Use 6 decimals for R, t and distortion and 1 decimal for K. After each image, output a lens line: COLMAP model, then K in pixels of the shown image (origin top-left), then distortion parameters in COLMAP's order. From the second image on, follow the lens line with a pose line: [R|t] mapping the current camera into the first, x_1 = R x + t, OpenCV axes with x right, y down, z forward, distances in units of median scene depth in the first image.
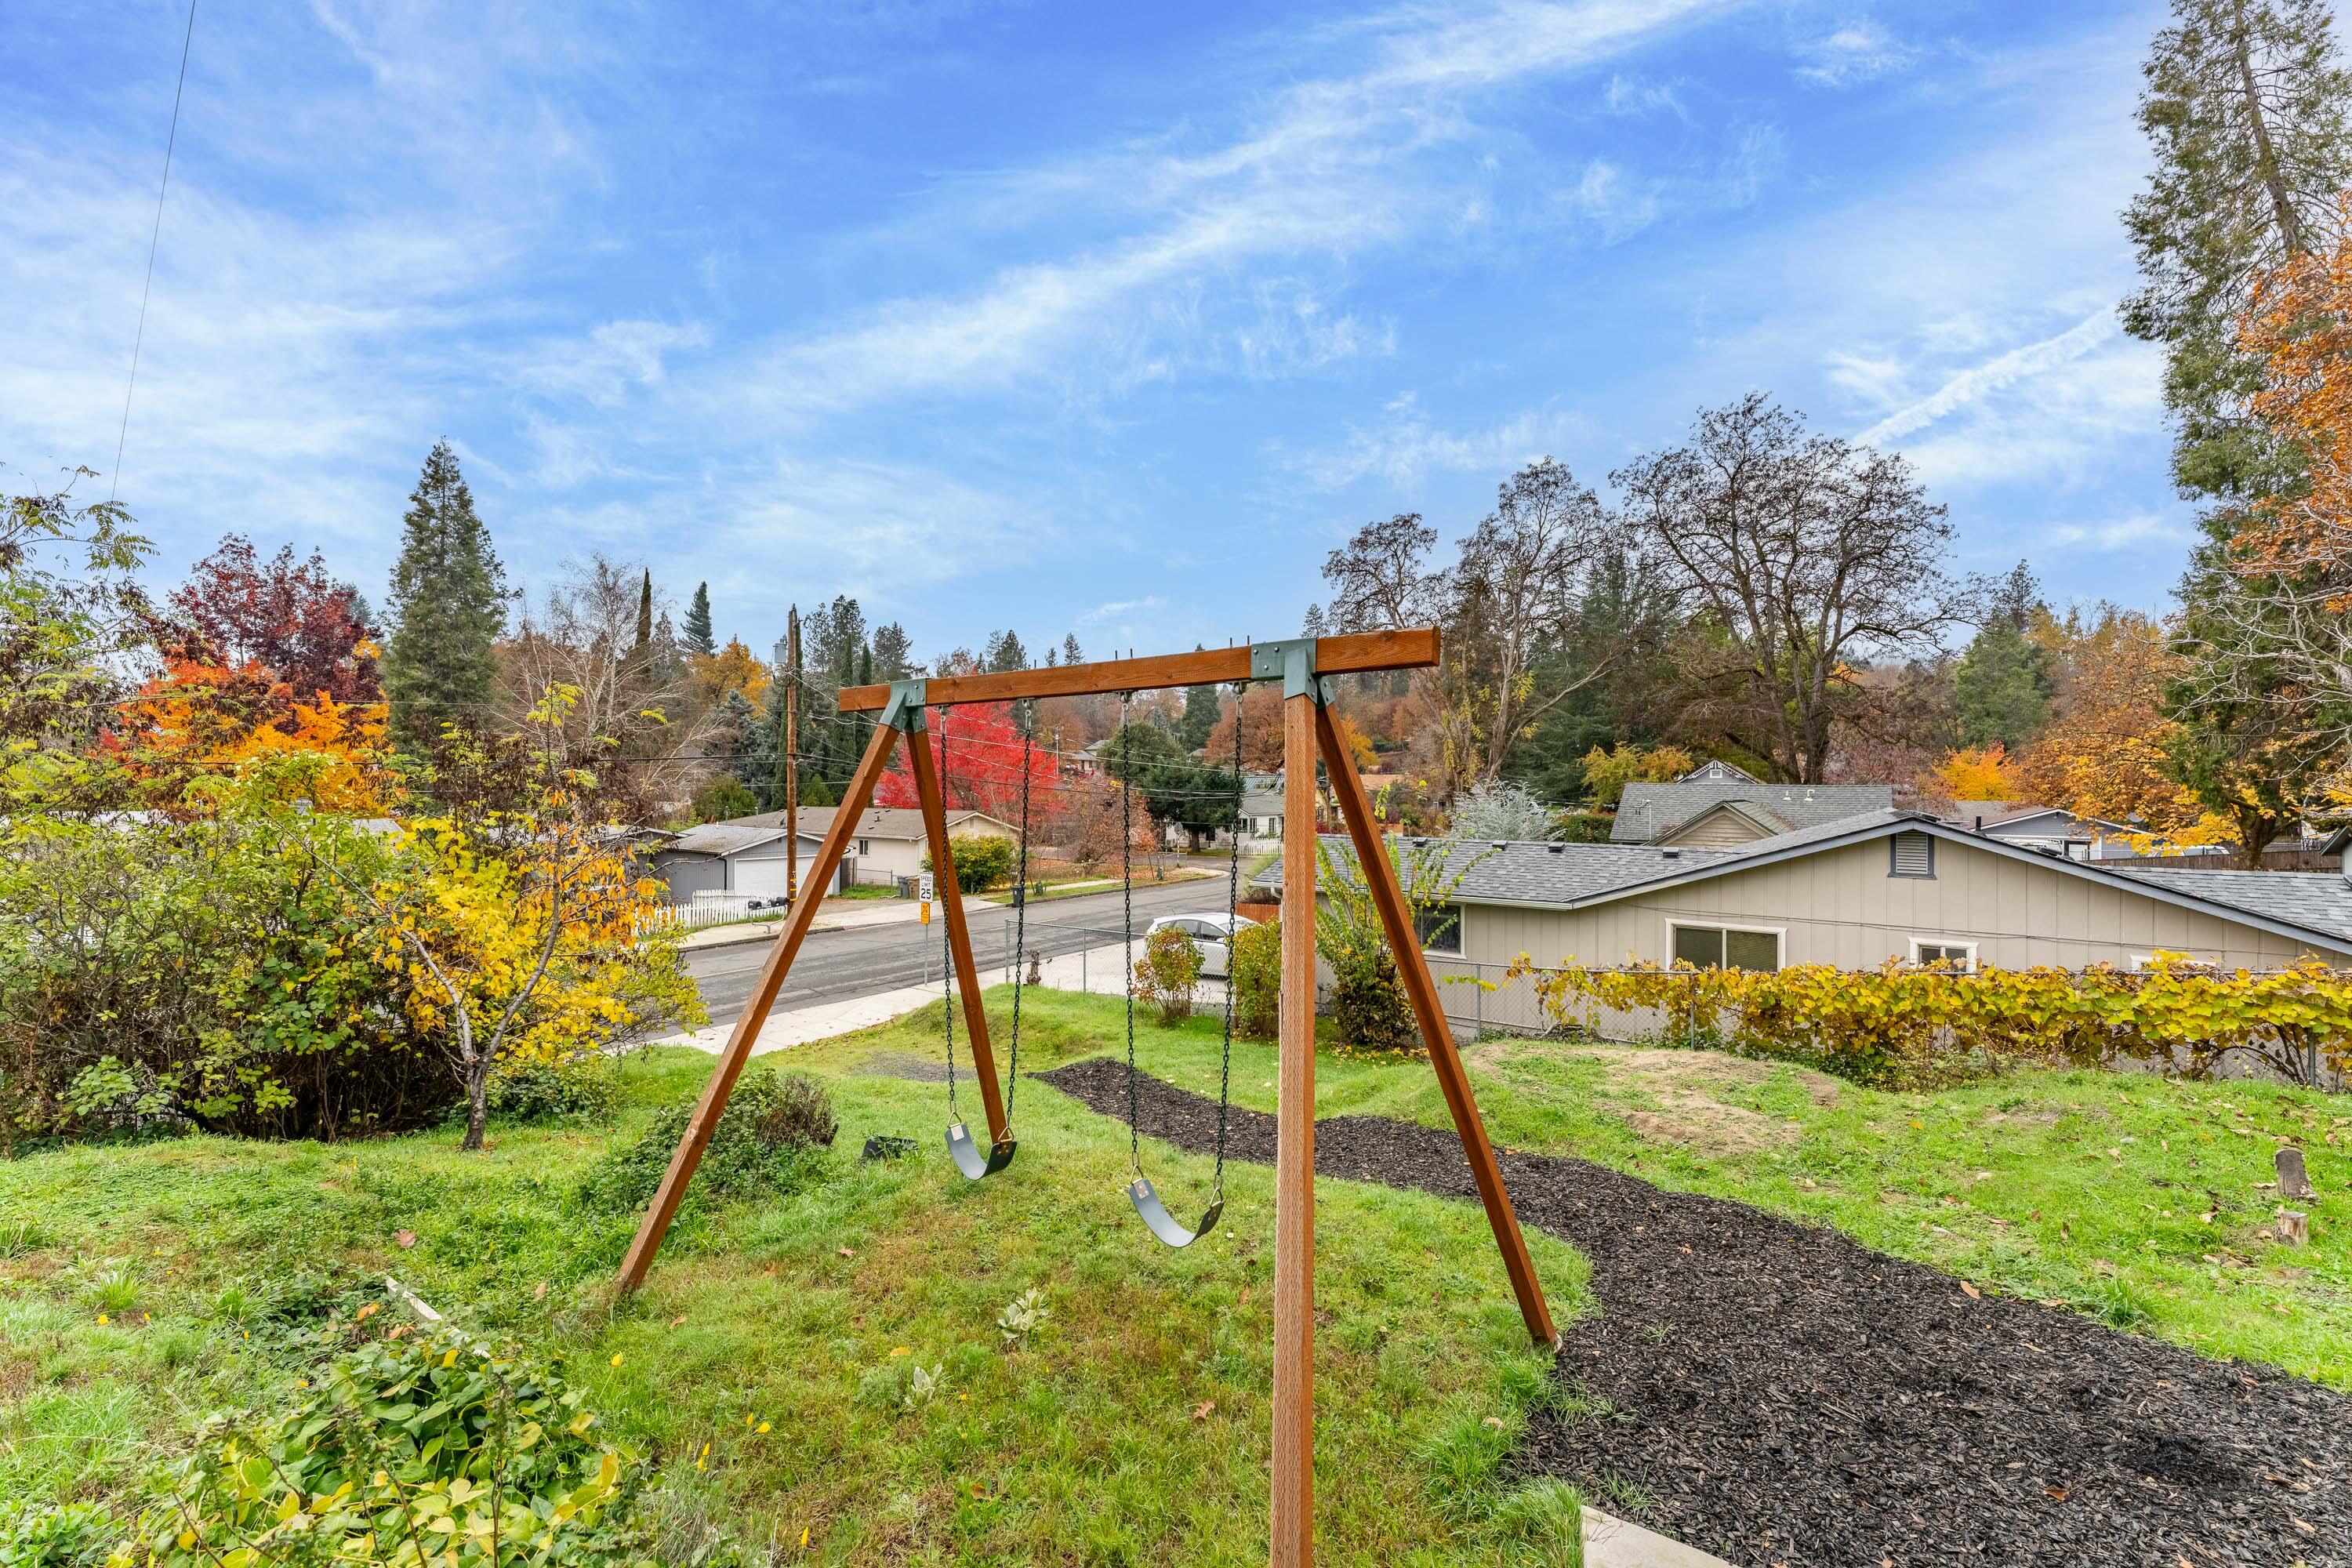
lens RADIAL K [[932.7, 0, 1180.9], [0, 932.7, 781.9], [0, 0, 1]] dist [-0.001112, -0.000416]
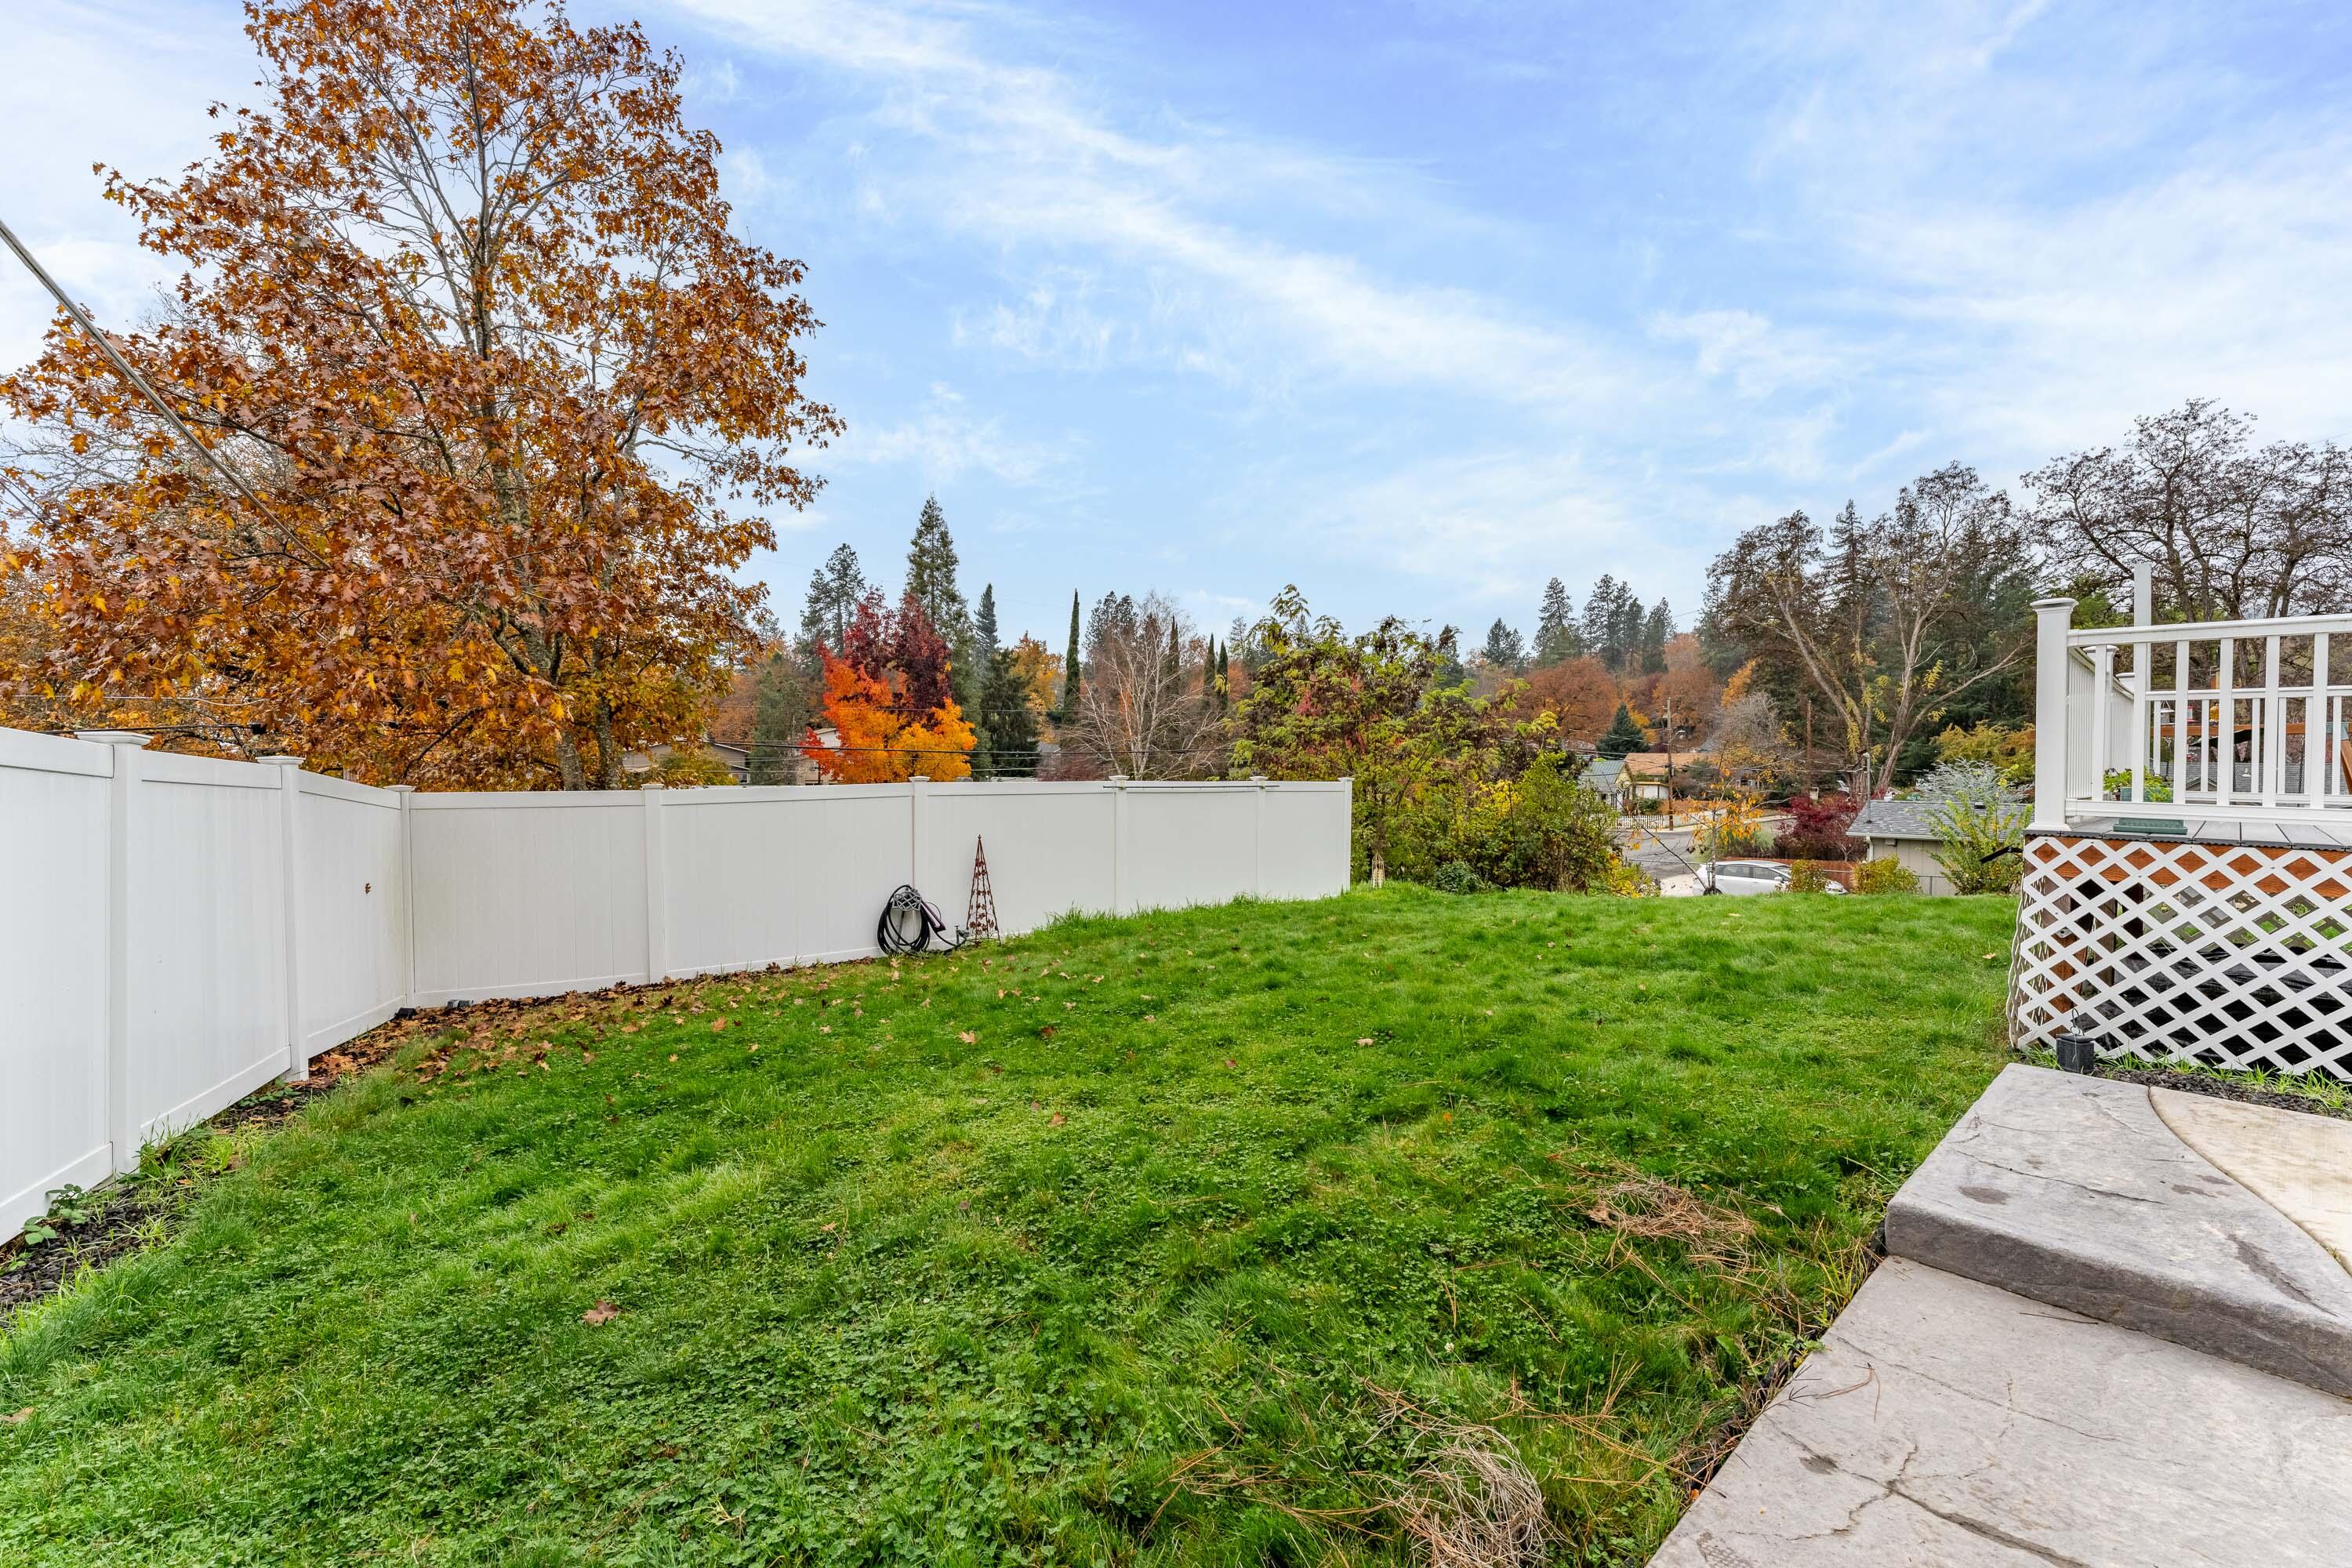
lens RADIAL K [[936.9, 0, 1176.0], [0, 936.9, 784.0], [0, 0, 1]] dist [-0.000150, -0.000172]
pose [[0.980060, 0.000690, -0.198703, -0.250601], [0.004238, 0.999694, 0.024372, -0.002620], [0.198659, -0.024729, 0.979757, -0.234496]]
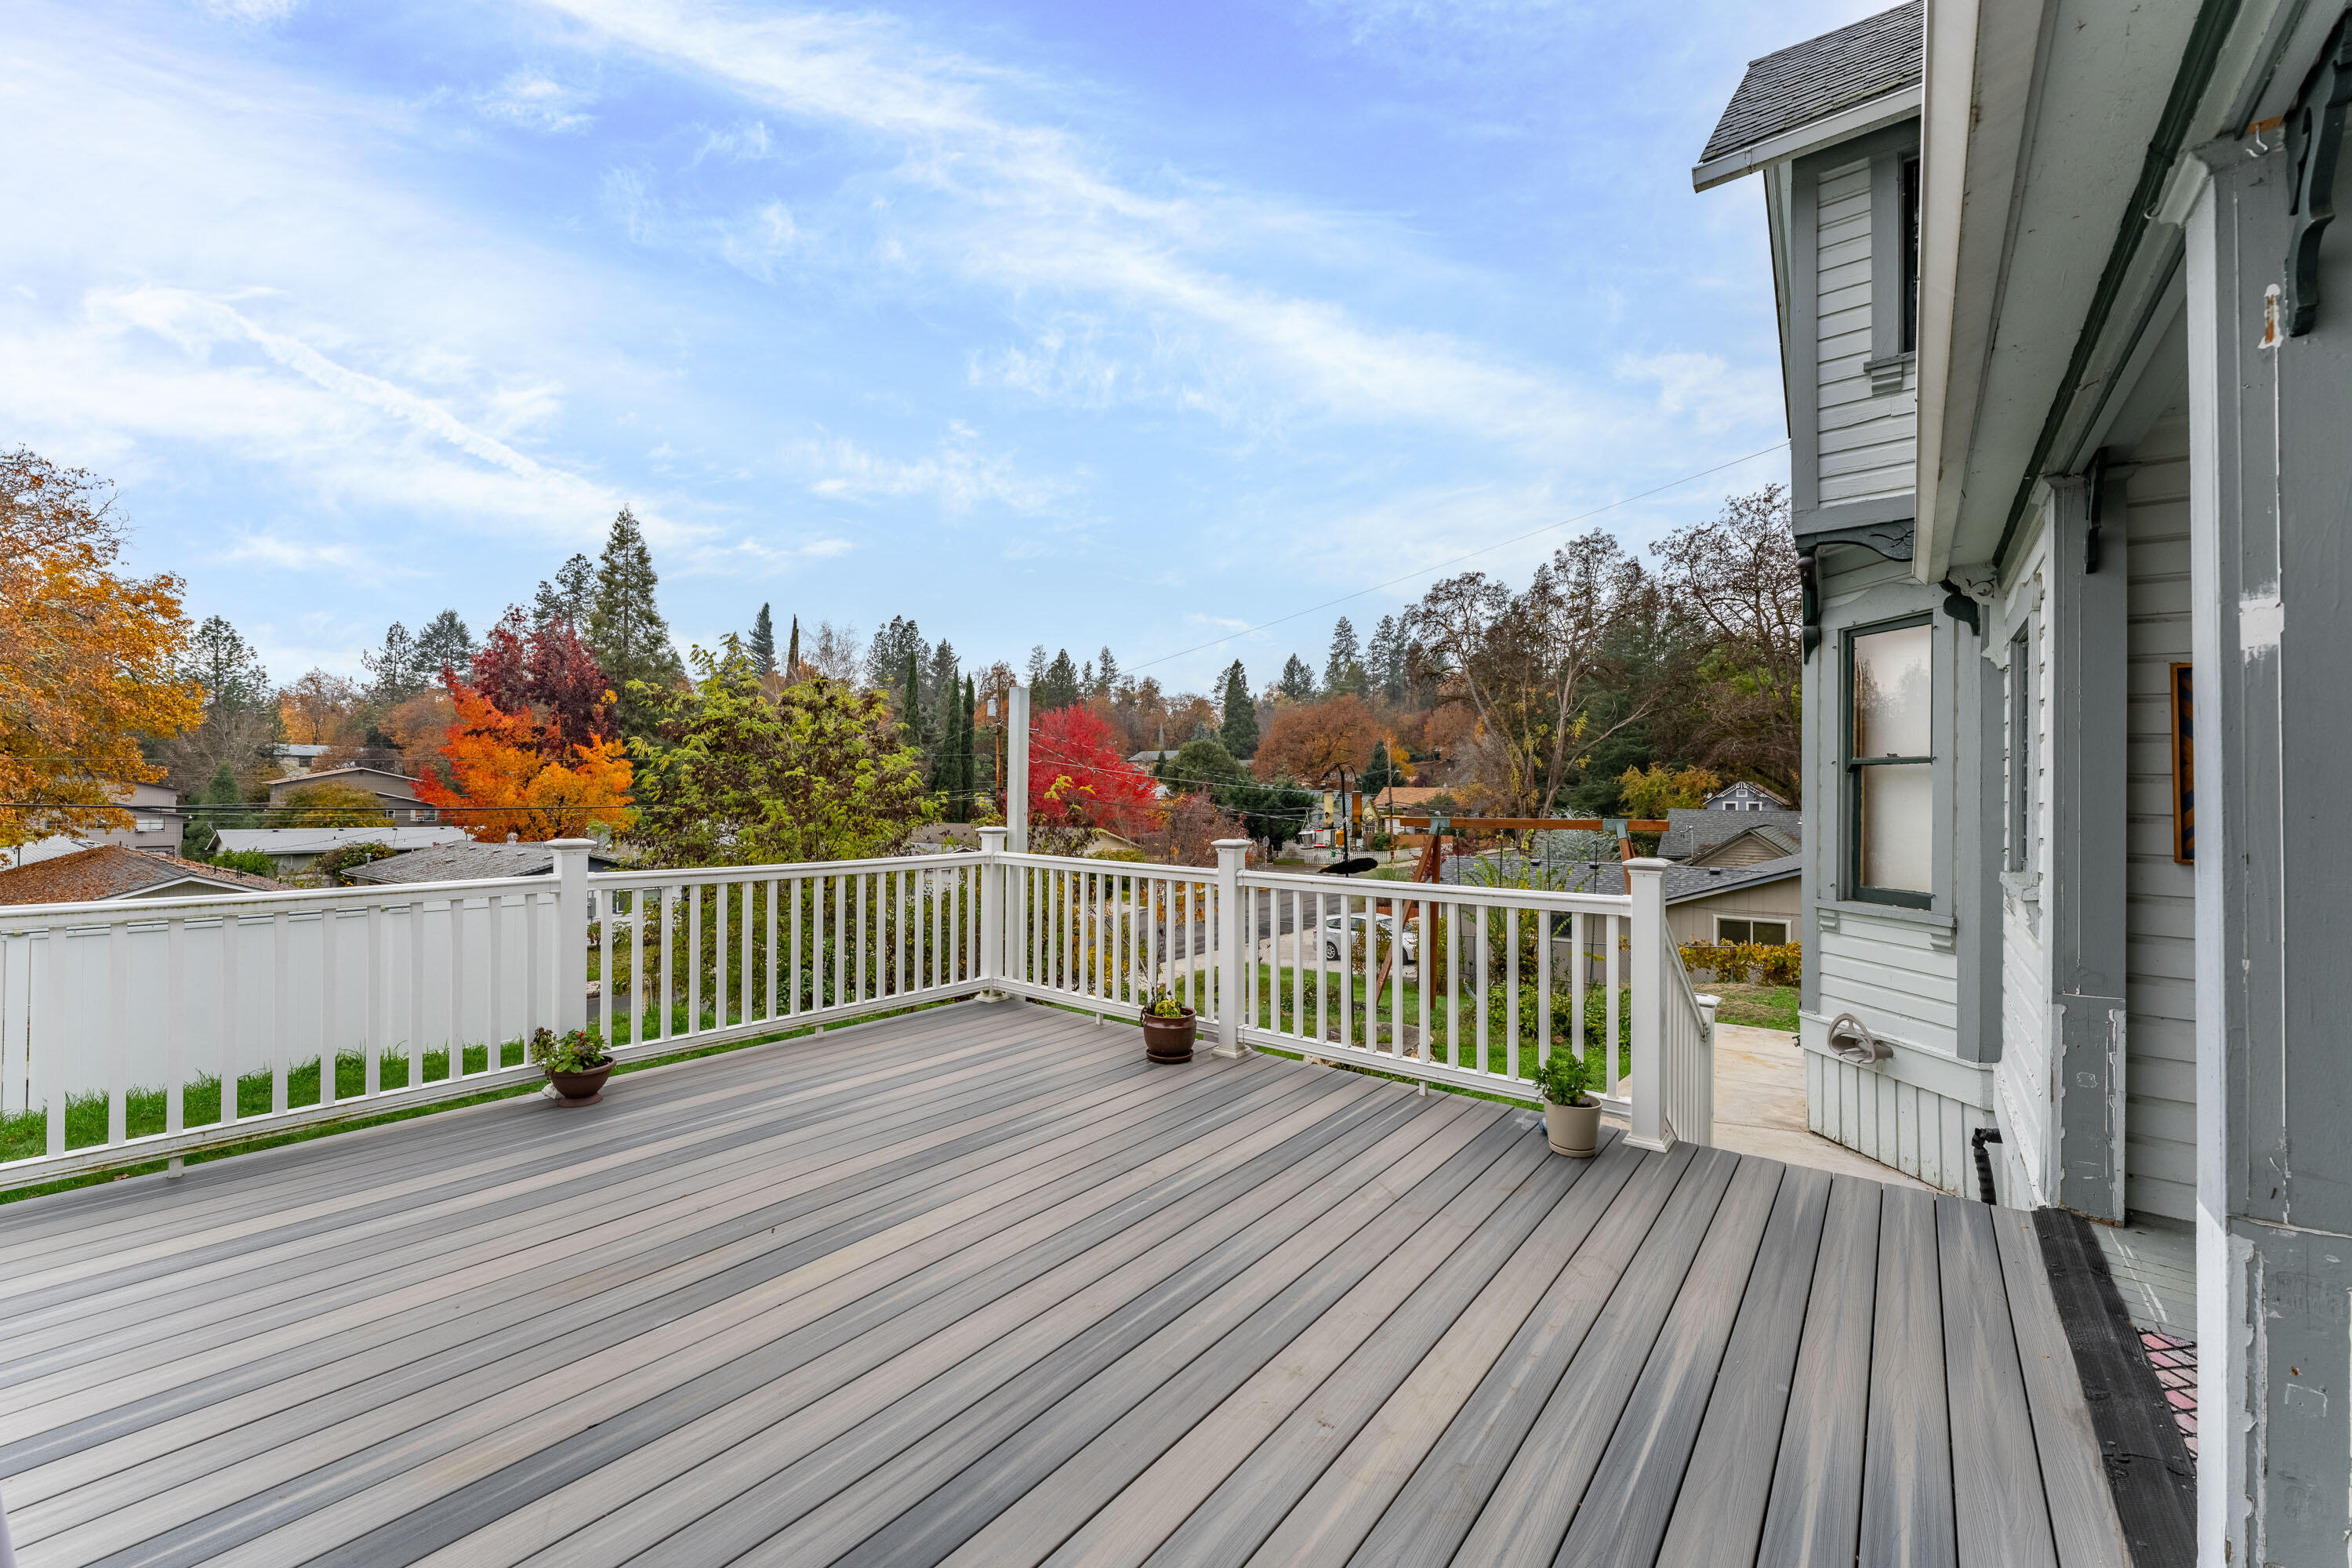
lens RADIAL K [[936.9, 0, 1176.0], [0, 936.9, 784.0], [0, 0, 1]] dist [-0.000150, -0.000172]
pose [[0.999784, -0.002788, -0.020595, -0.103520], [0.002729, 0.999992, -0.002897, -0.021027], [0.020603, 0.002840, 0.999784, -0.175156]]
